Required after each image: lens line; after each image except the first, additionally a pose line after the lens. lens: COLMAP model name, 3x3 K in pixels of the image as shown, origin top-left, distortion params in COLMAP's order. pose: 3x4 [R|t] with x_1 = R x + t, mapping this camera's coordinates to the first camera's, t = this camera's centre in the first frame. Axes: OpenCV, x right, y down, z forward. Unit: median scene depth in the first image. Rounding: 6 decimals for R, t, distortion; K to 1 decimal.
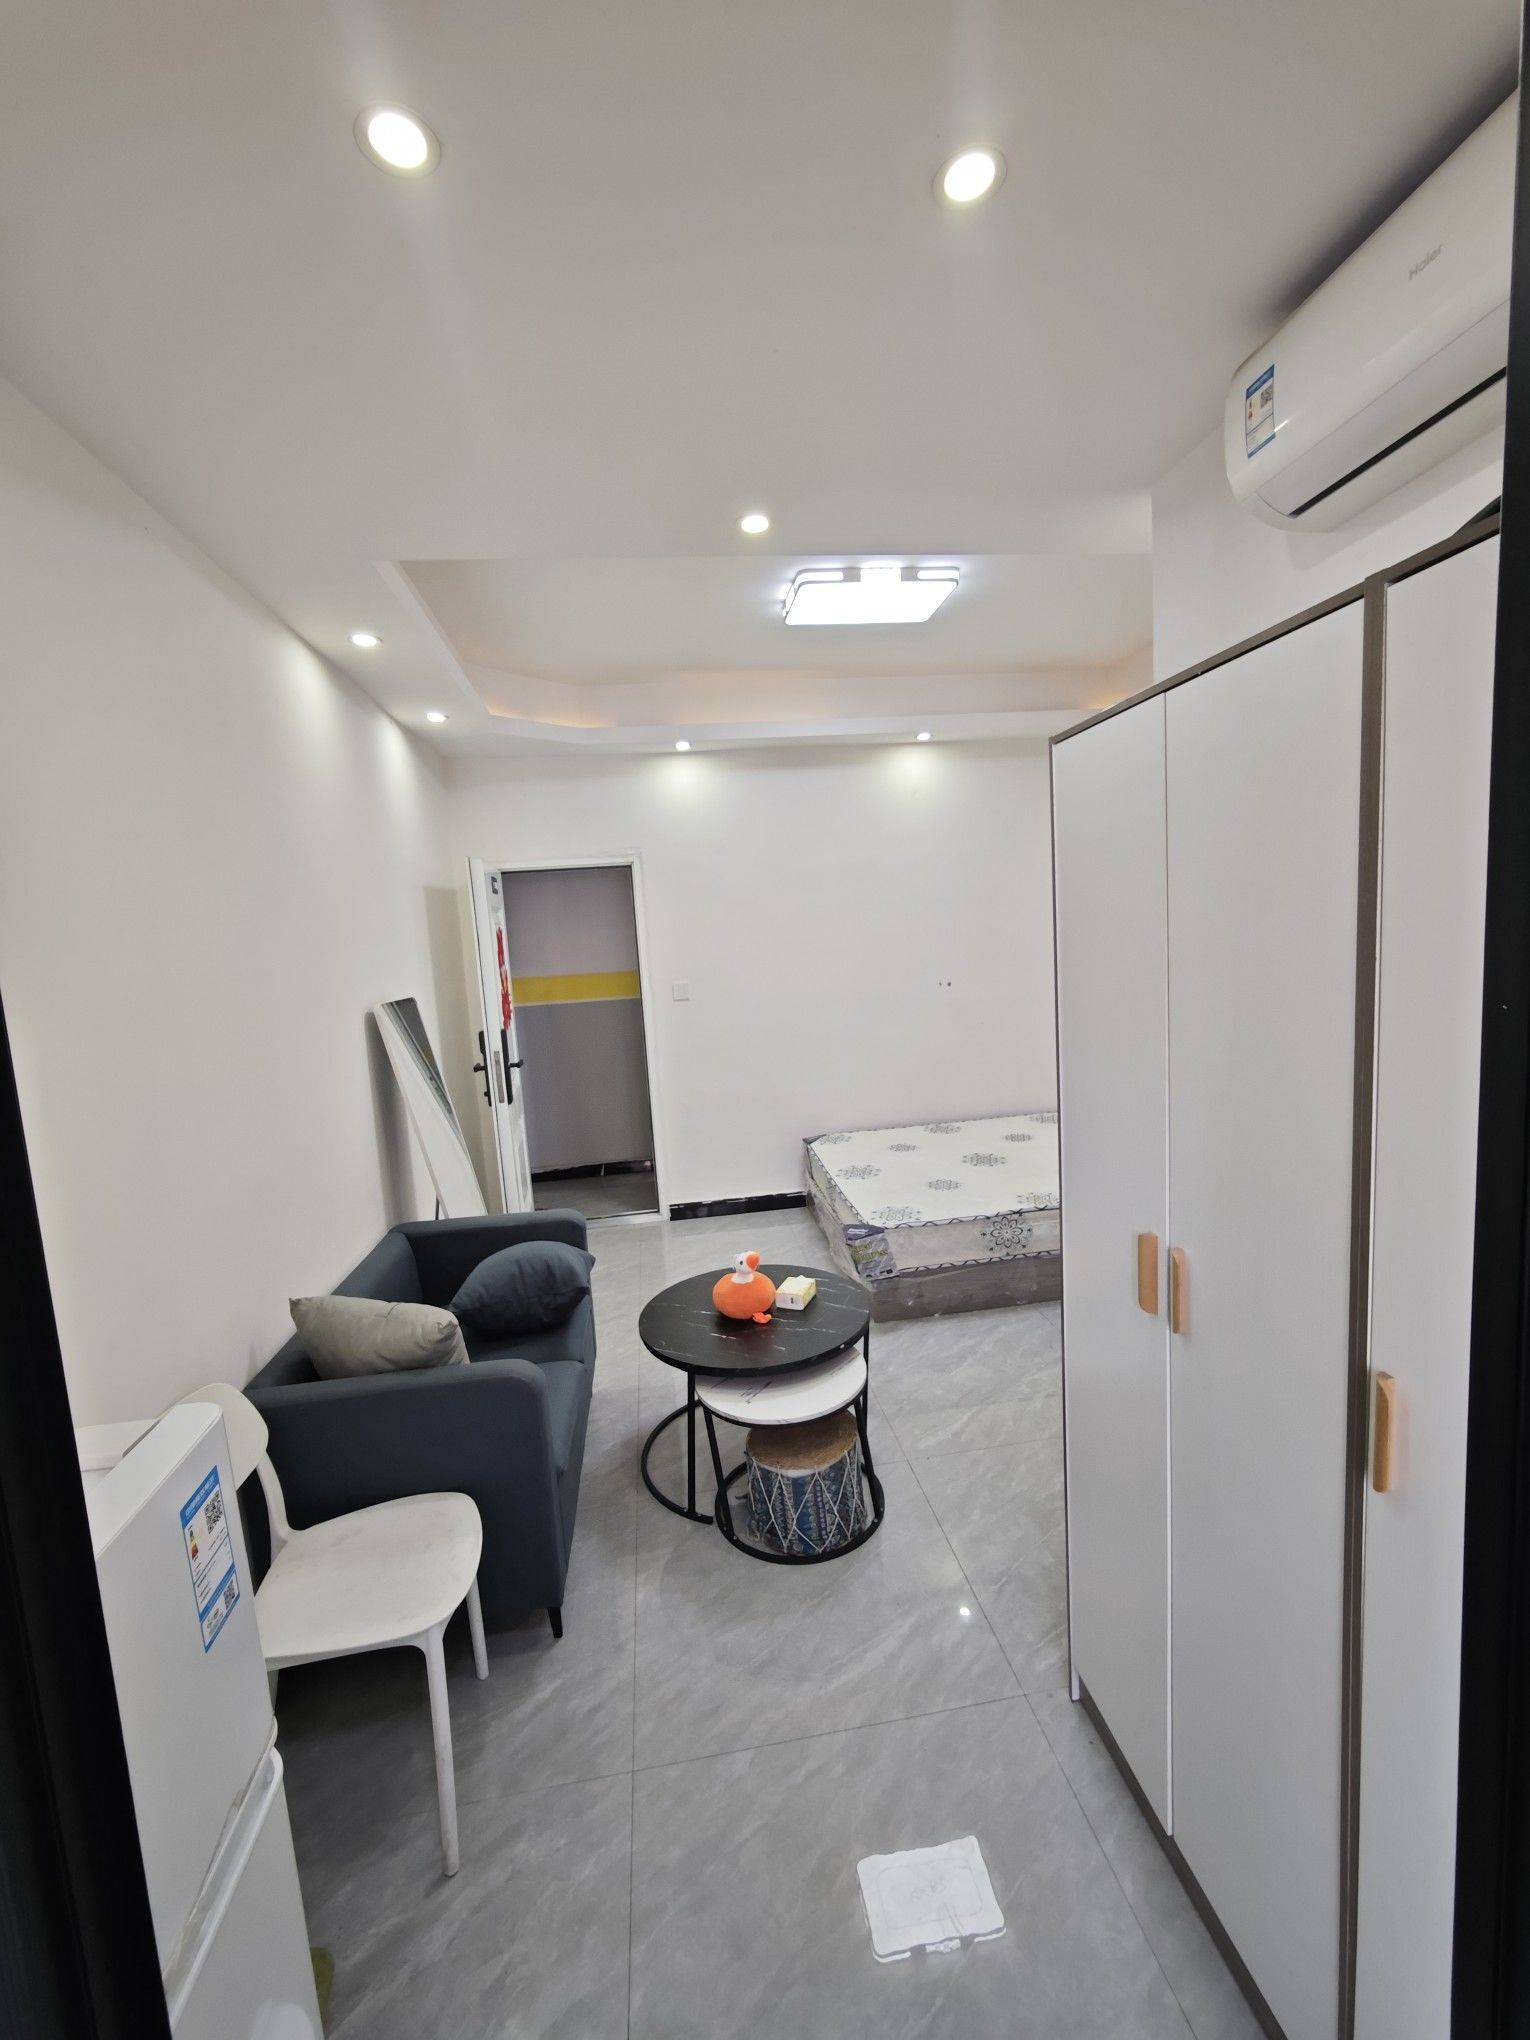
lens RADIAL K [[850.1, 0, 767.0], [0, 850.1, 1027.6], [0, 0, 1]] dist [-0.003156, 0.000300]
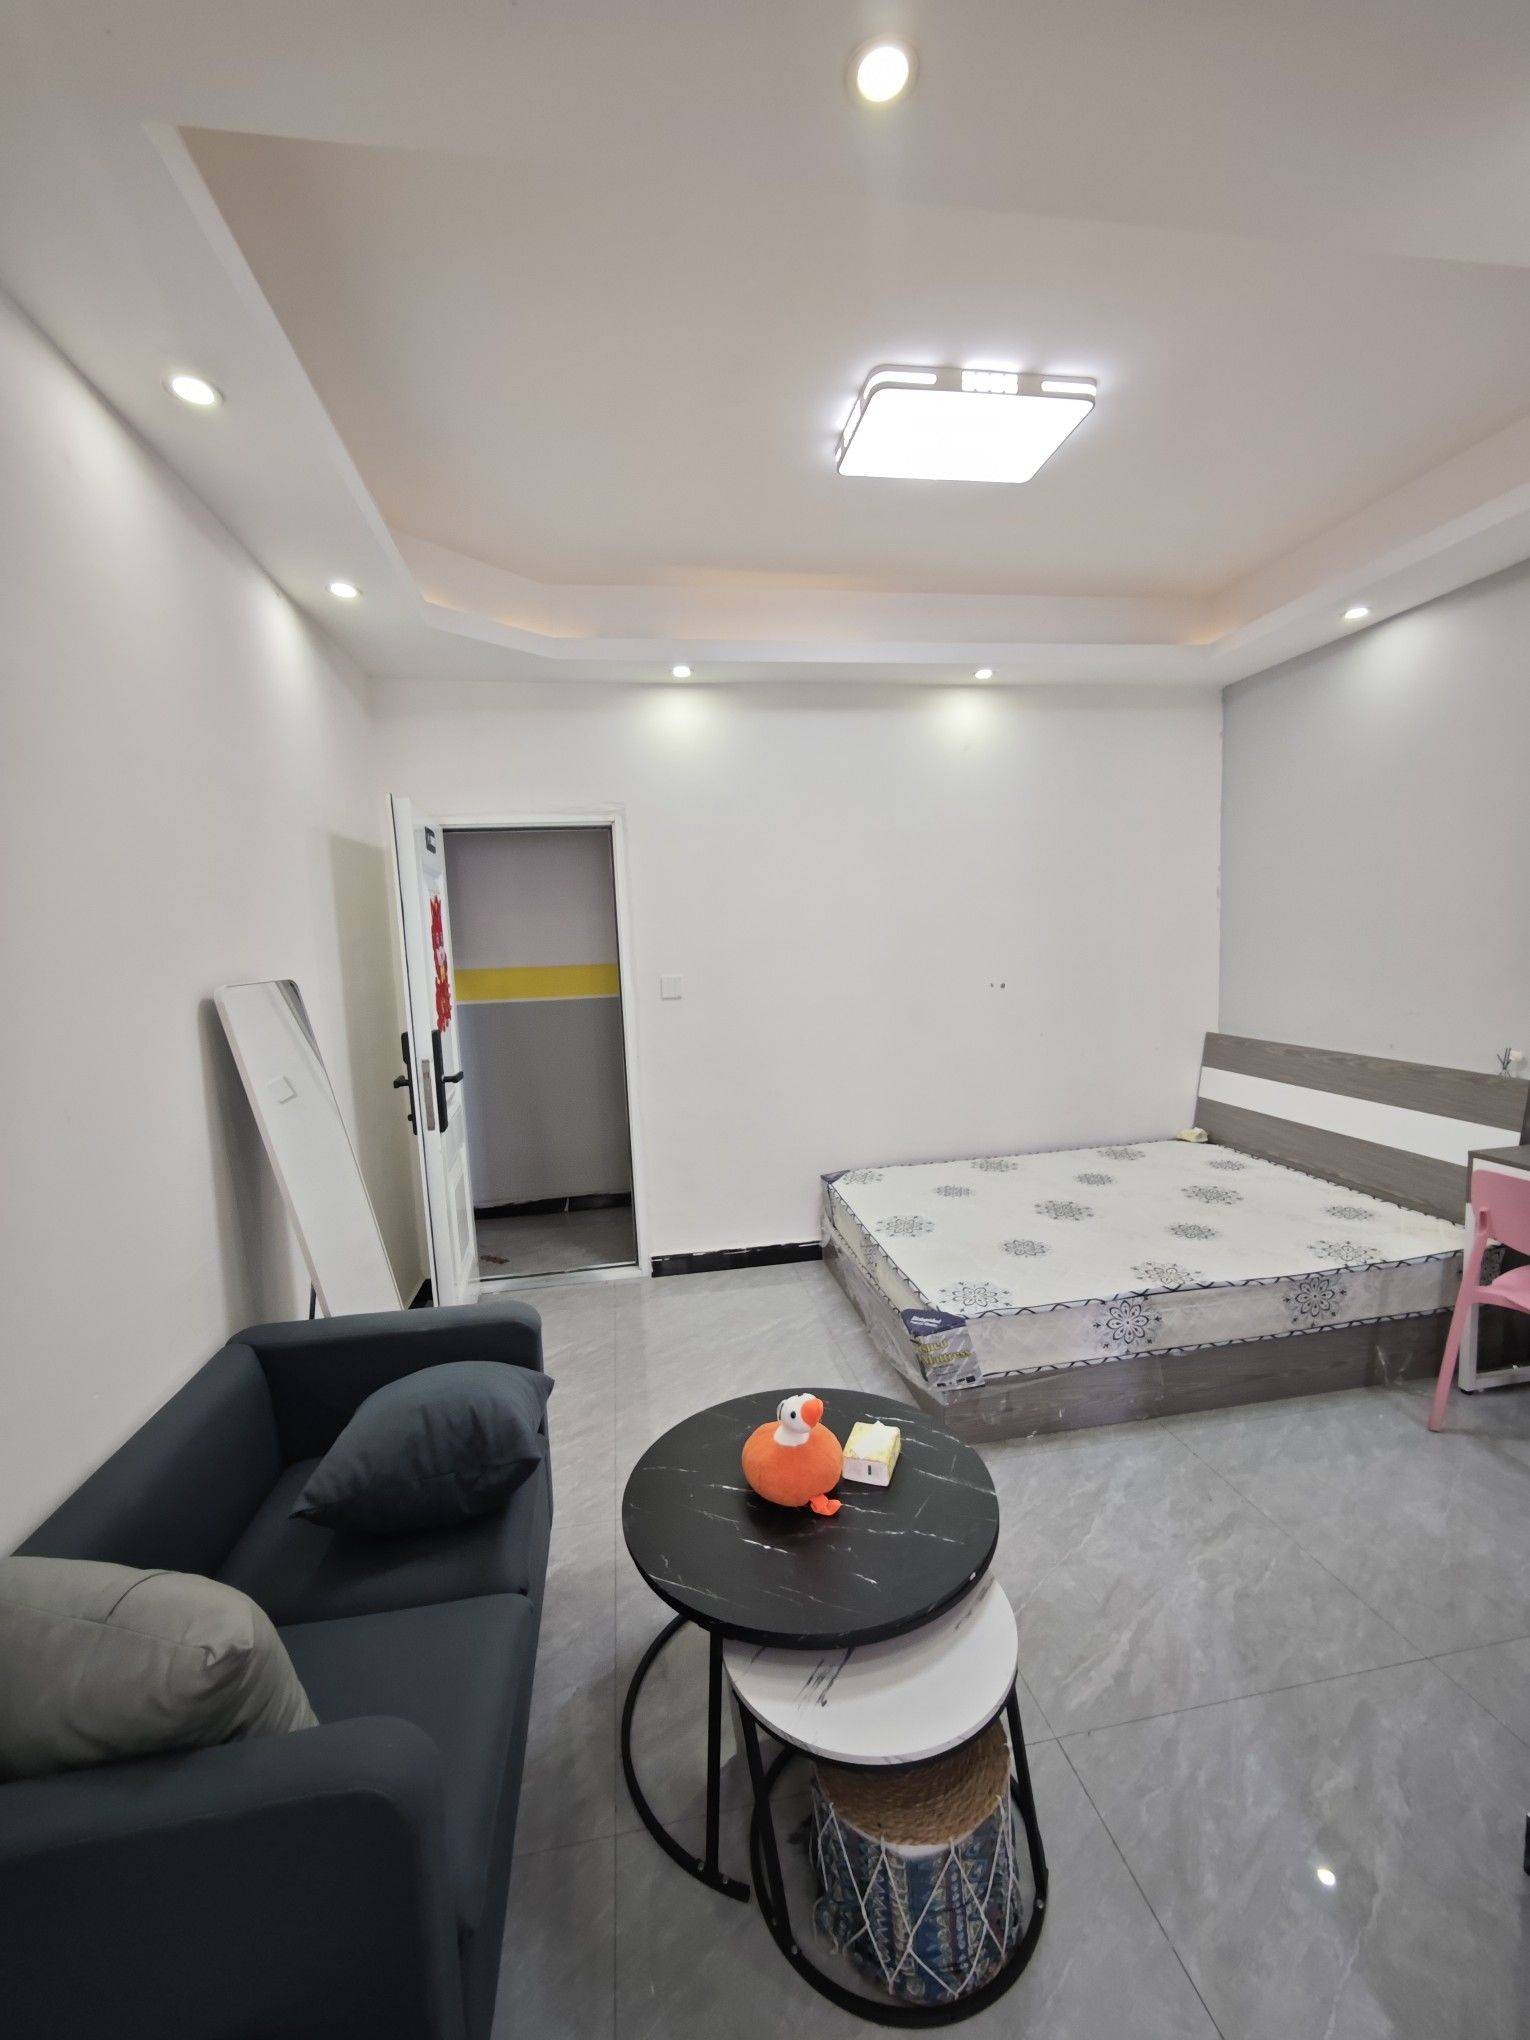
lens RADIAL K [[840.2, 0, 765.3], [0, 840.2, 1028.4], [0, 0, 1]] dist [0.002774, 0.000650]
pose [[0.999138, 0.017547, 0.037629, -0.059032], [-0.017129, 0.999788, -0.011385, 0.003845], [-0.037821, 0.010731, 0.999227, 0.297822]]
